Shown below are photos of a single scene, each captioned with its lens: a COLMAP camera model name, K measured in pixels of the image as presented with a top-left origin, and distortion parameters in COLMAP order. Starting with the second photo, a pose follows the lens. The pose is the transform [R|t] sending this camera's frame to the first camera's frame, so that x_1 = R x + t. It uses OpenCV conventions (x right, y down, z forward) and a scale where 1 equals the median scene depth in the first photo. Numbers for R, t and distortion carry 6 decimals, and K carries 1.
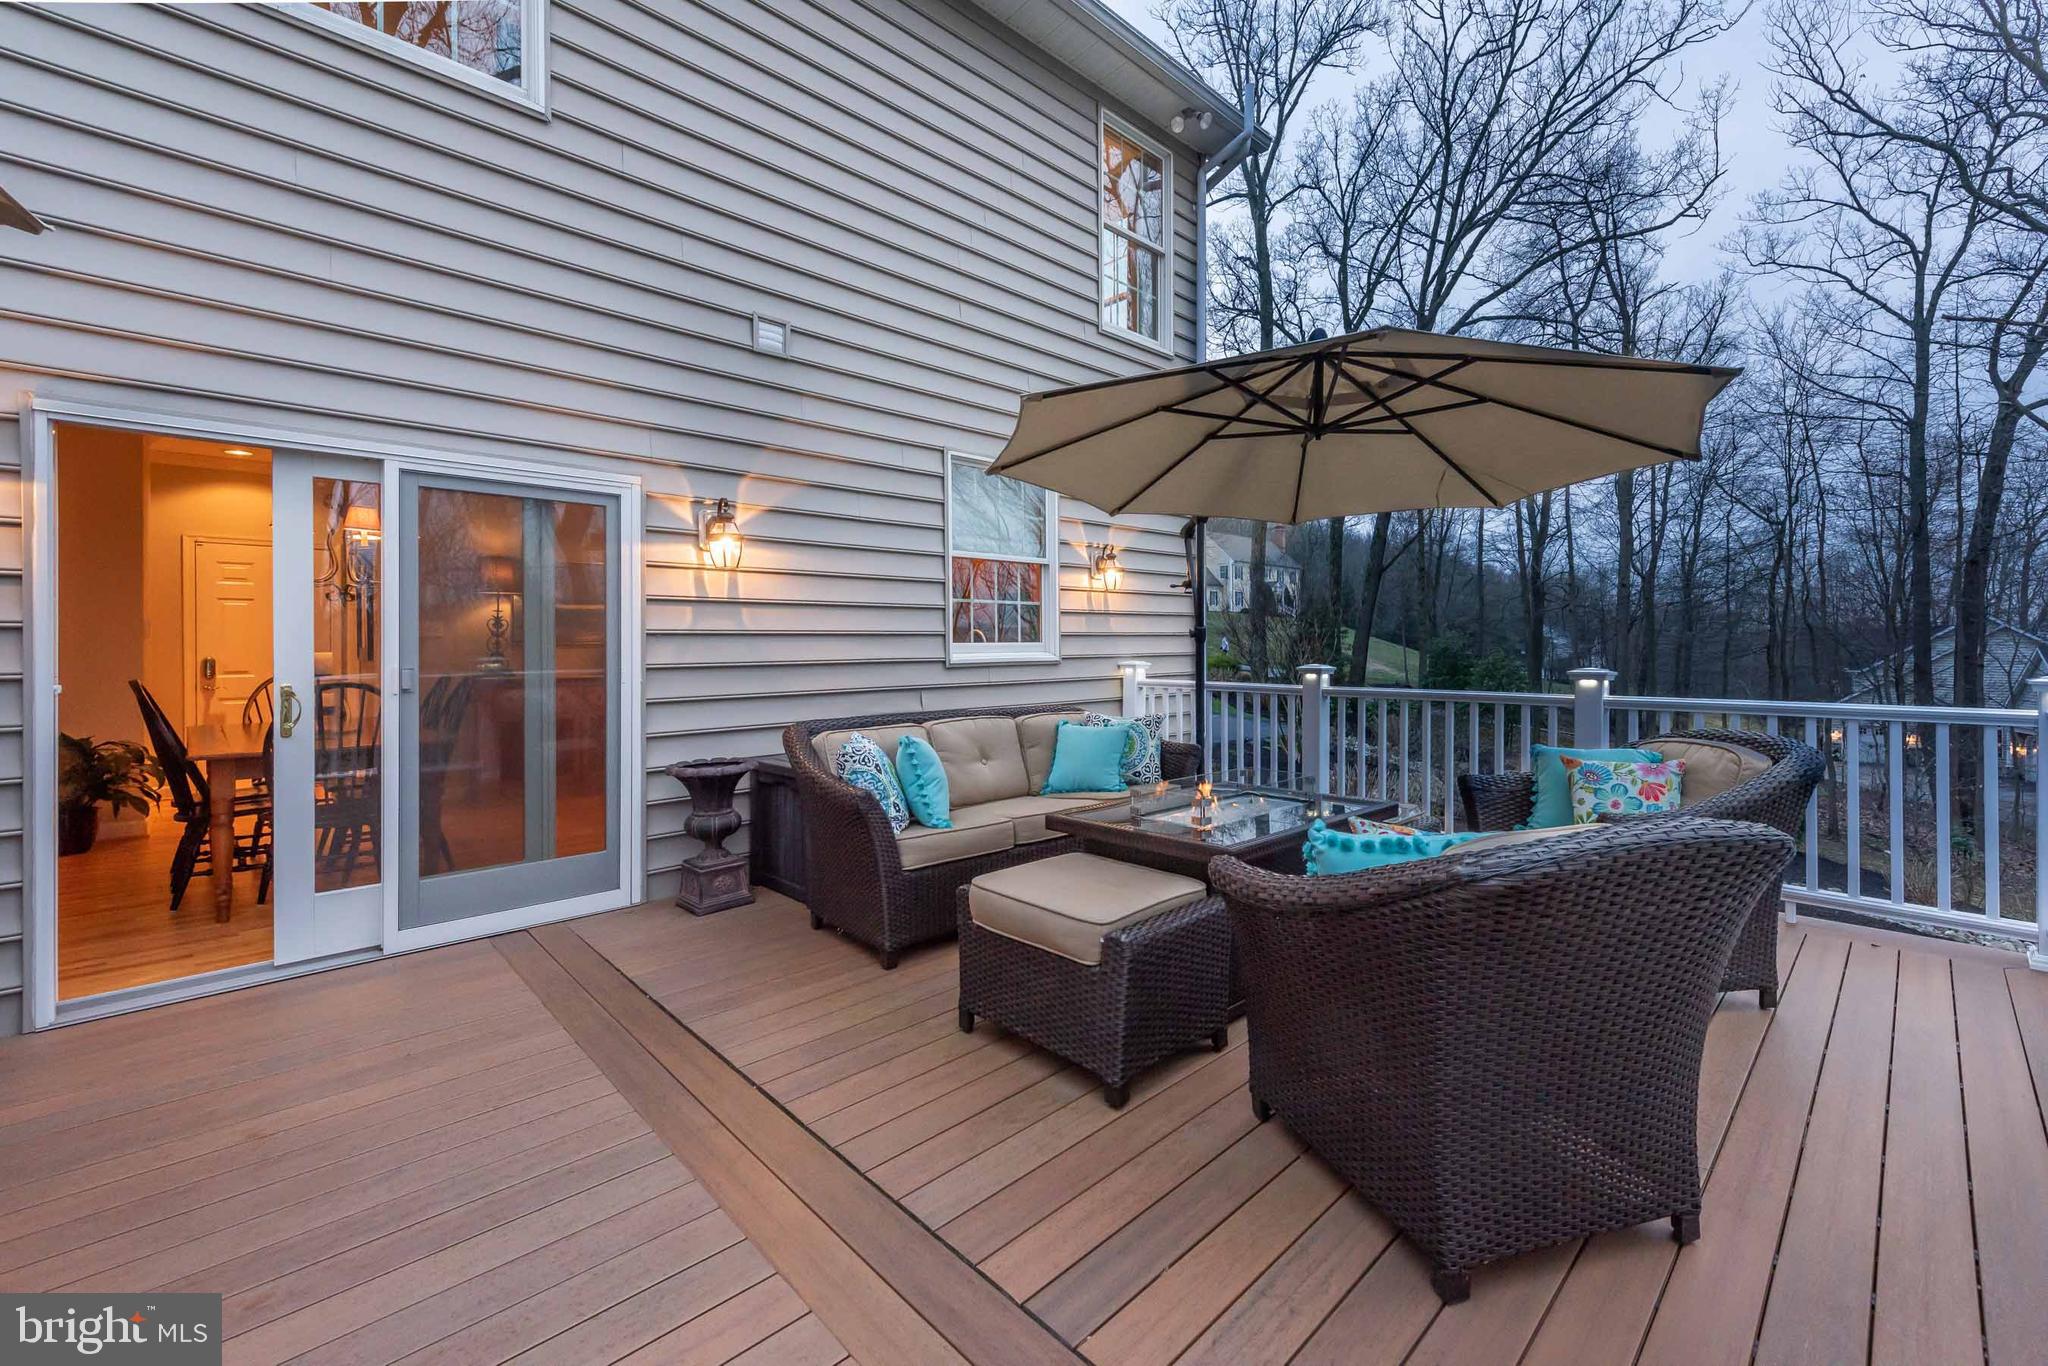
lens RADIAL K [[810.0, 0, 1026.8], [0, 810.0, 663.6], [0, 0, 1]] dist [0.003293, -0.000311]
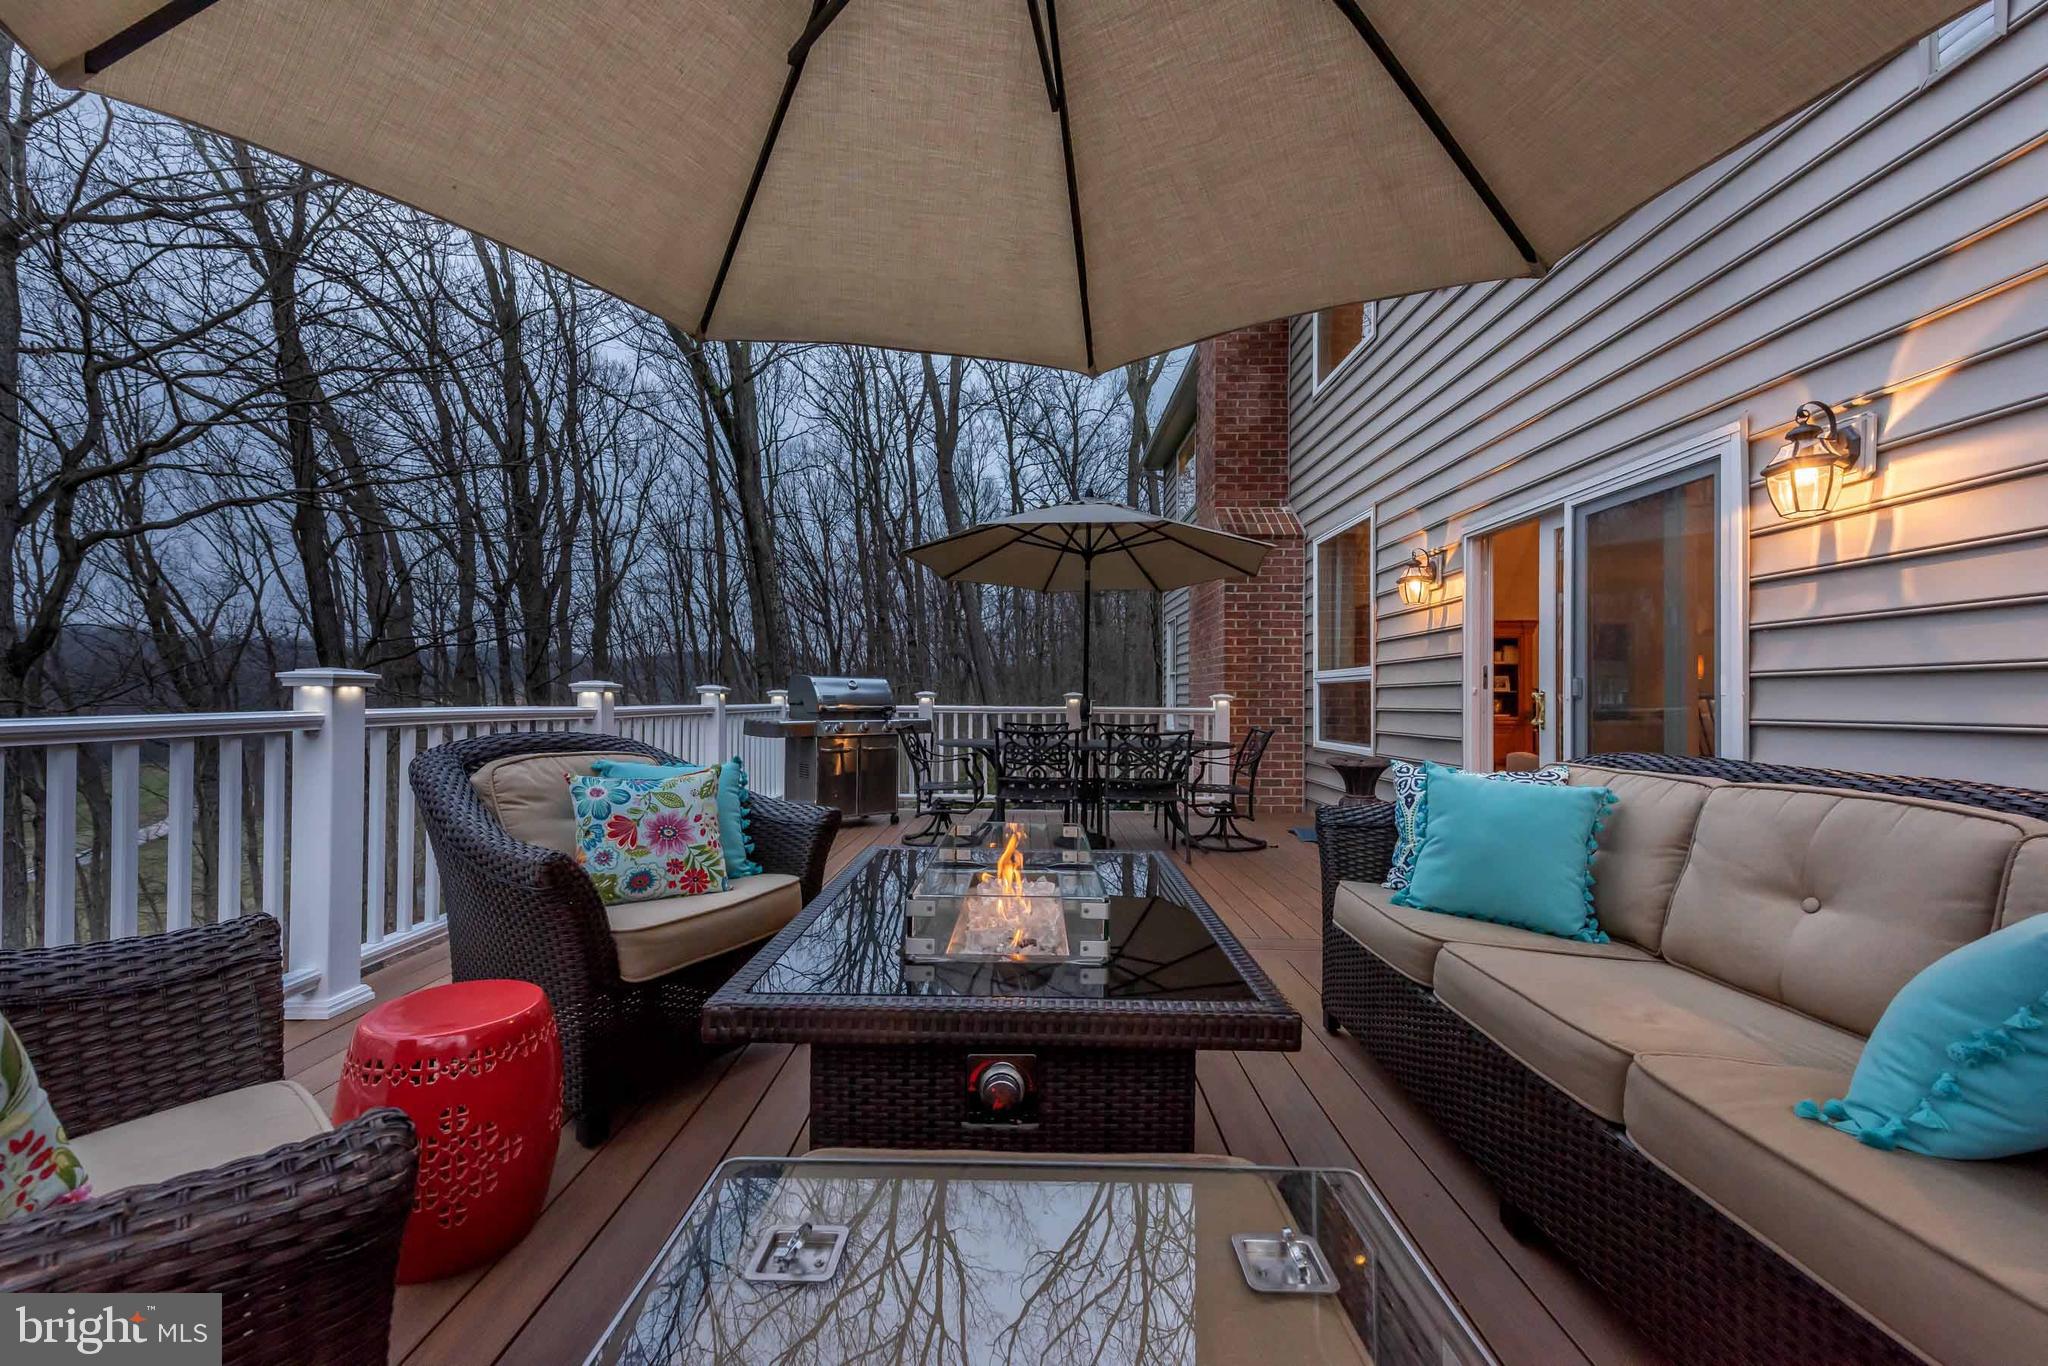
lens RADIAL K [[810.0, 0, 1021.7], [0, 810.0, 687.5], [0, 0, 1]] dist [0.003293, -0.000311]
pose [[-0.667899, -0.005789, -0.744229, 0.494960], [-0.007310, 0.999973, -0.001218, 0.019731], [0.744216, 0.004627, -0.667923, 0.964115]]
